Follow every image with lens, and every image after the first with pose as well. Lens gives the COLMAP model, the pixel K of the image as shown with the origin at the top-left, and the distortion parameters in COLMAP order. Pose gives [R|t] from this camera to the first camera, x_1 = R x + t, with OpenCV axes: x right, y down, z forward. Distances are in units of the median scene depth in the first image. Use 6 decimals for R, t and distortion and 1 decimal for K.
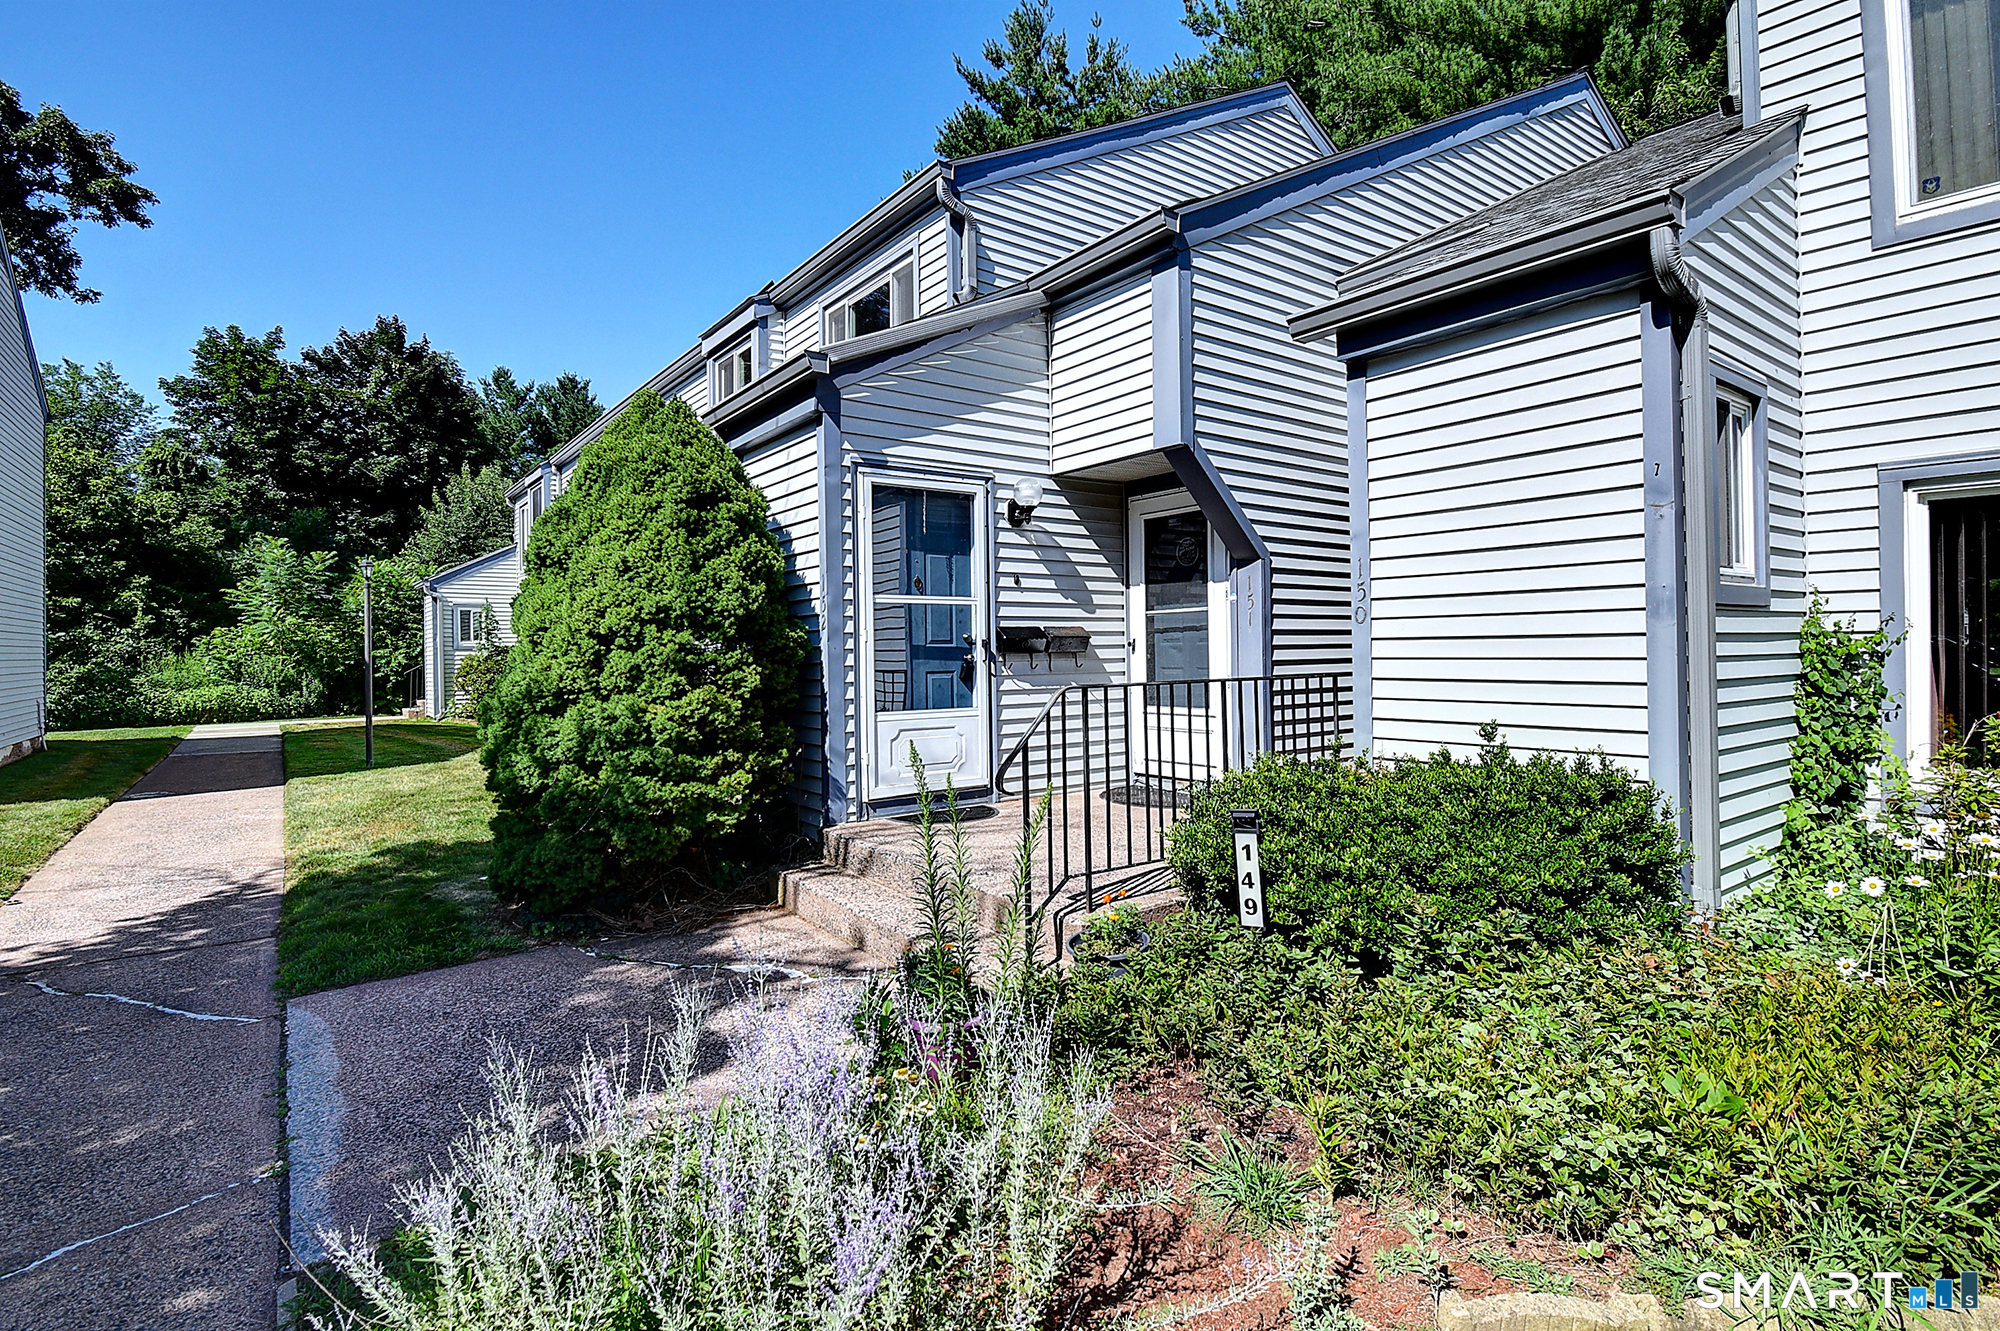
lens RADIAL K [[971.7, 0, 1041.2], [0, 971.7, 652.5], [0, 0, 1]] dist [-0.024188, -0.000023]
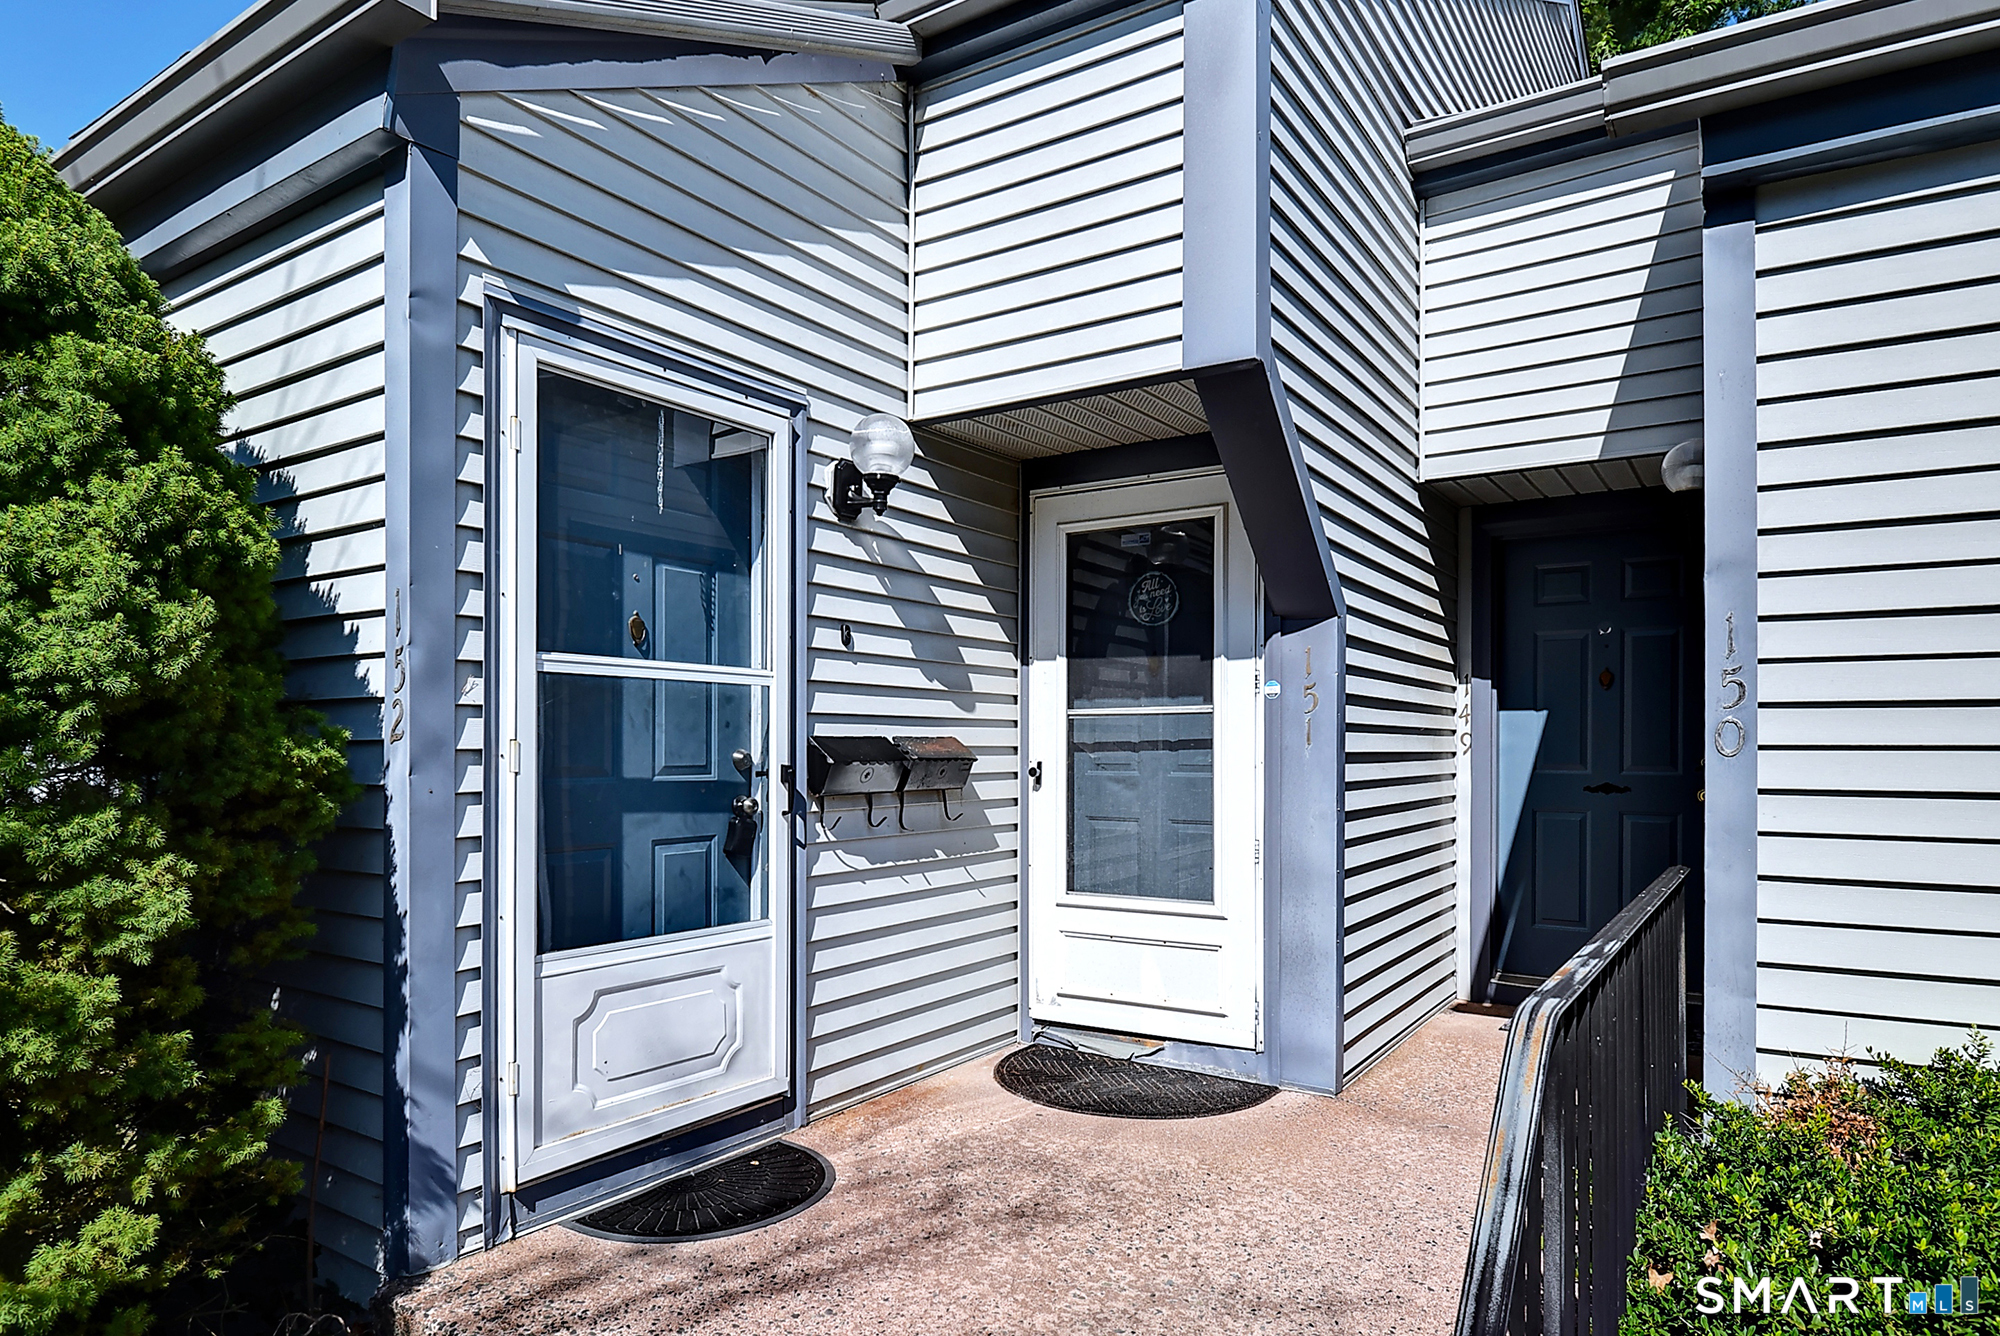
lens RADIAL K [[1169.3, 0, 1029.0], [0, 1169.3, 754.8], [0, 0, 1]] dist [-0.014701, -0.014772]
pose [[0.942514, 0.016081, 0.333780, -0.143104], [-0.017765, 0.999840, 0.001995, -0.022852], [-0.333694, -0.007810, 0.942649, 0.499531]]
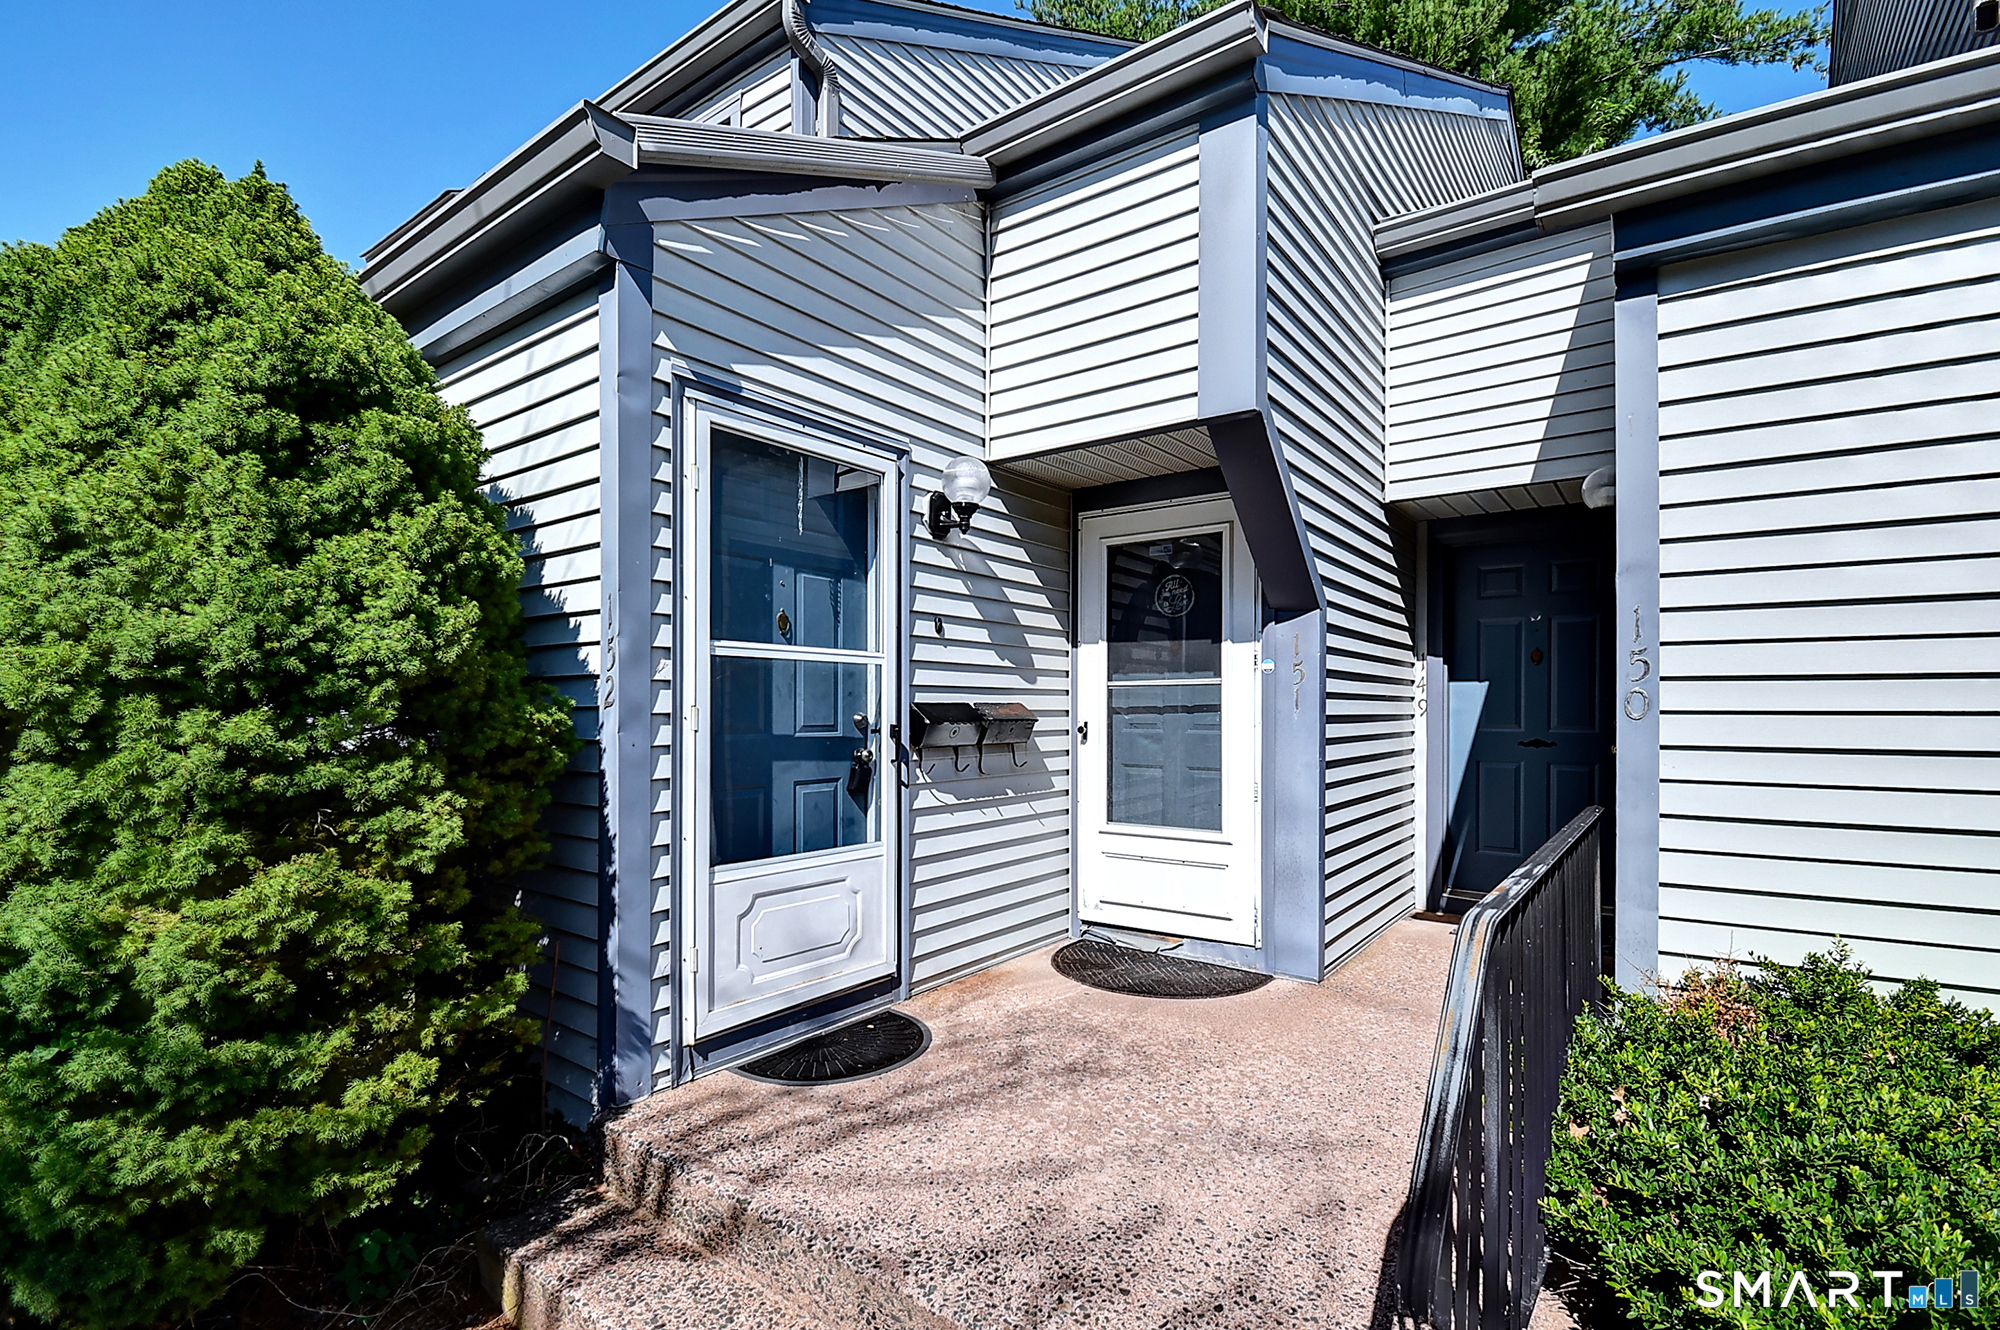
lens RADIAL K [[908.0, 0, 1022.4], [0, 908.0, 713.6], [0, 0, 1]] dist [-0.009612, -0.008449]
pose [[0.960108, 0.016663, 0.279134, -0.148337], [-0.017894, 0.999838, 0.001863, -0.024378], [-0.279058, -0.006784, 0.960250, 0.493268]]
